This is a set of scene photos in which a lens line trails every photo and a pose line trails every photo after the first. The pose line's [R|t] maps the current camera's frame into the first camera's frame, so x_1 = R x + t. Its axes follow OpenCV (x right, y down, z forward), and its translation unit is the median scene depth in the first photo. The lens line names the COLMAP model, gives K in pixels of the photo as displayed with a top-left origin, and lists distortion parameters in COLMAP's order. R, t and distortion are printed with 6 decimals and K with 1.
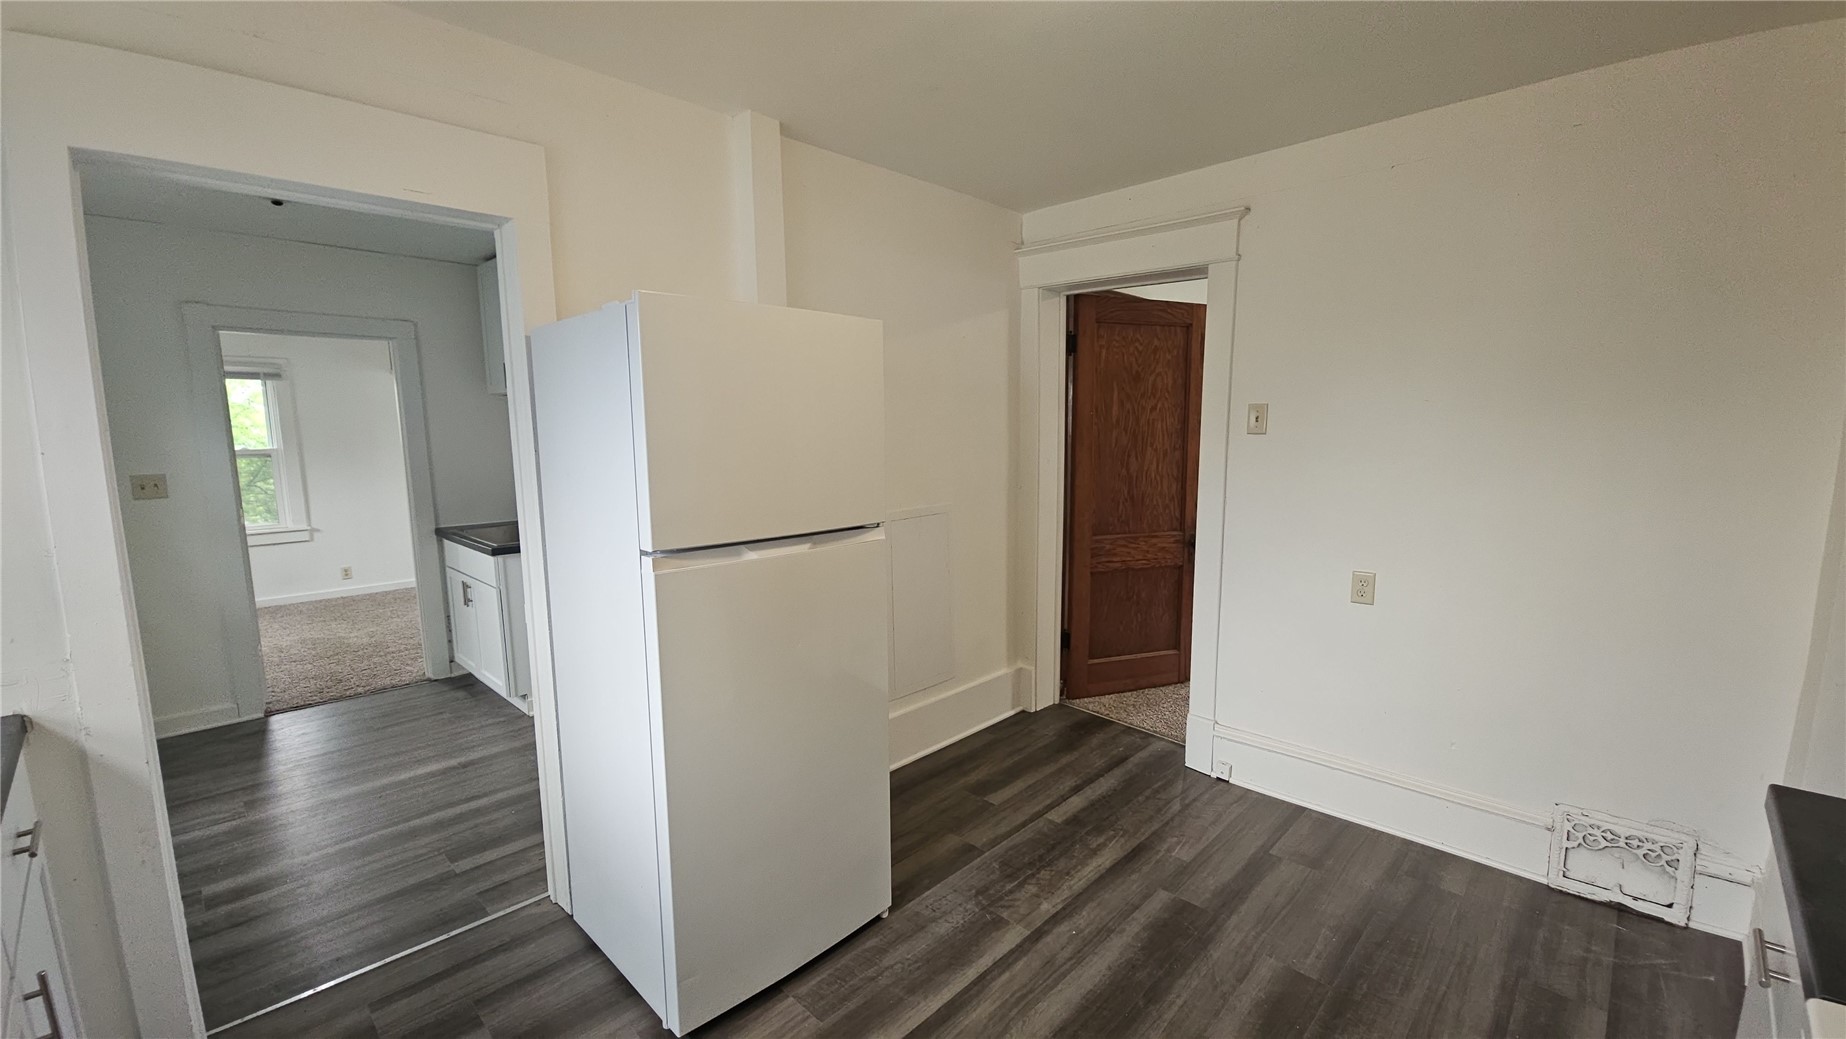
lens RADIAL K [[744.2, 0, 901.2], [0, 744.2, 527.9], [0, 0, 1]] dist [-0.008818, -0.000522]
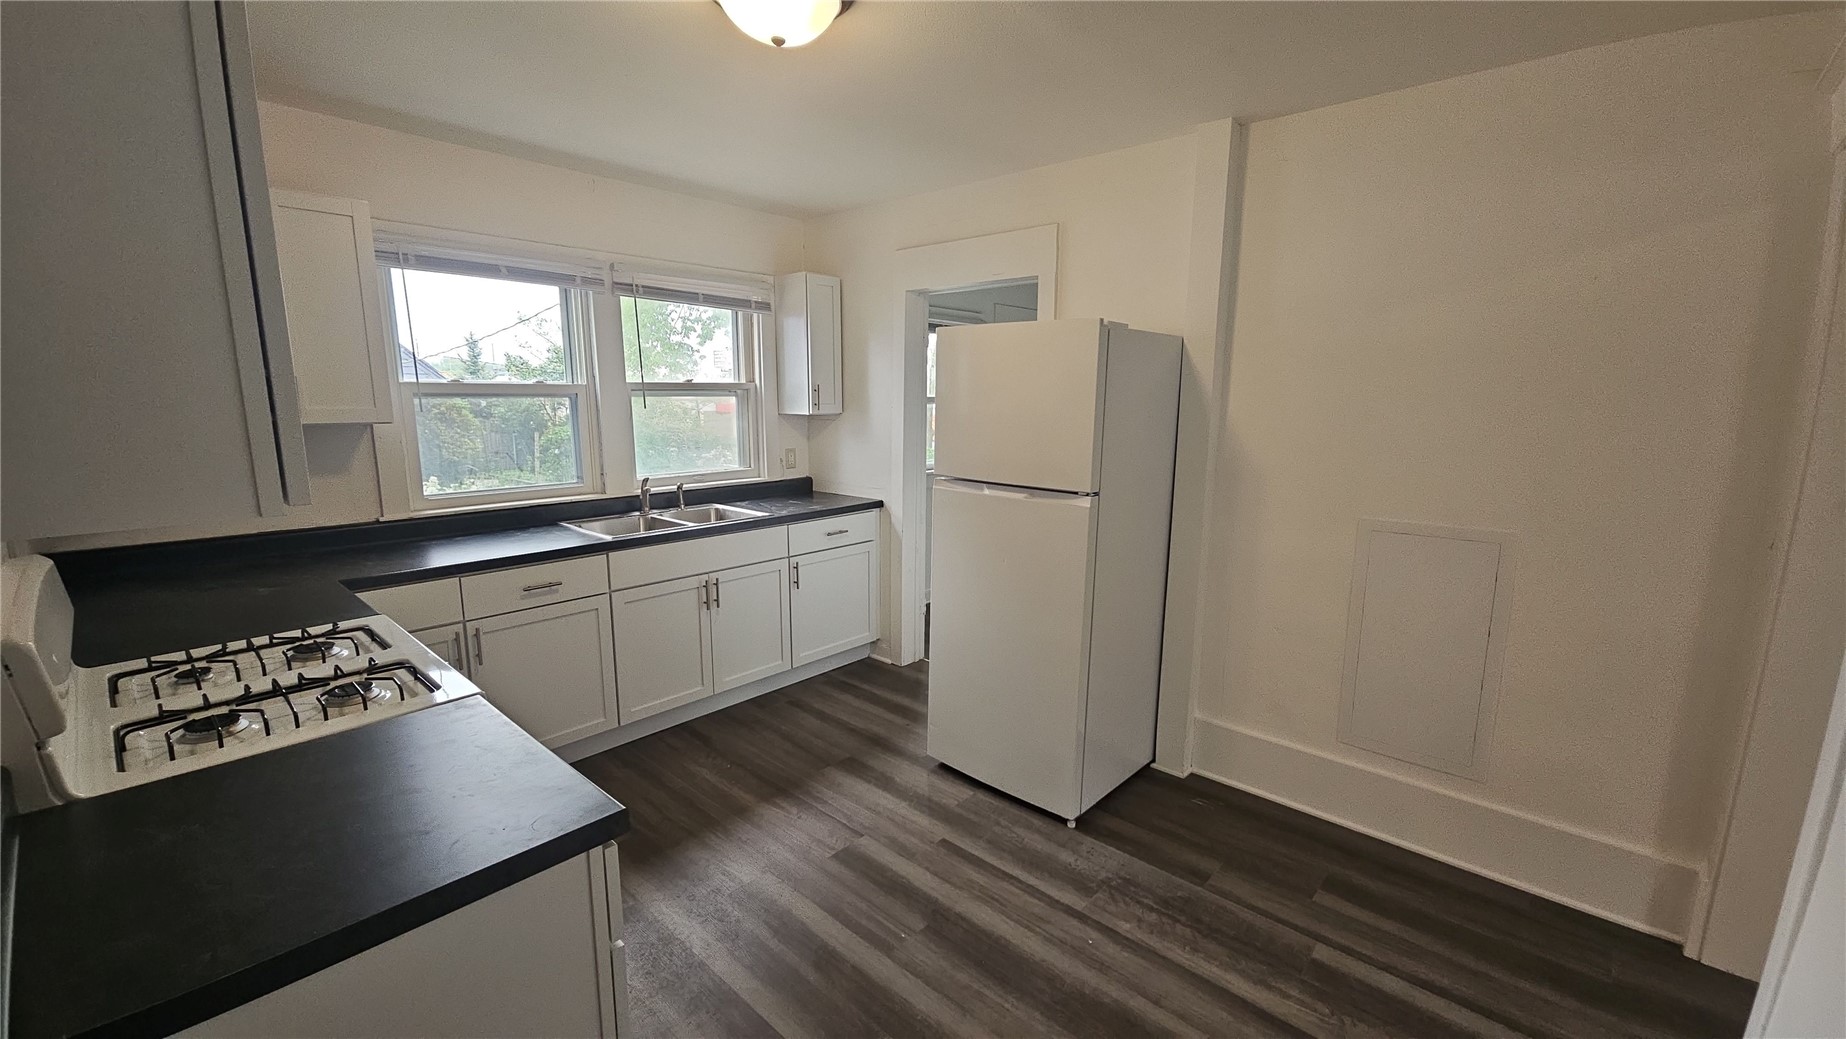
lens RADIAL K [[744.2, 0, 924.5], [0, 744.2, 521.4], [0, 0, 1]] dist [-0.008818, -0.000522]
pose [[0.041431, 0.183025, -0.982235, 1.041527], [-0.147091, 0.973485, 0.175190, -0.120669], [0.988255, 0.137220, 0.067254, 0.629227]]
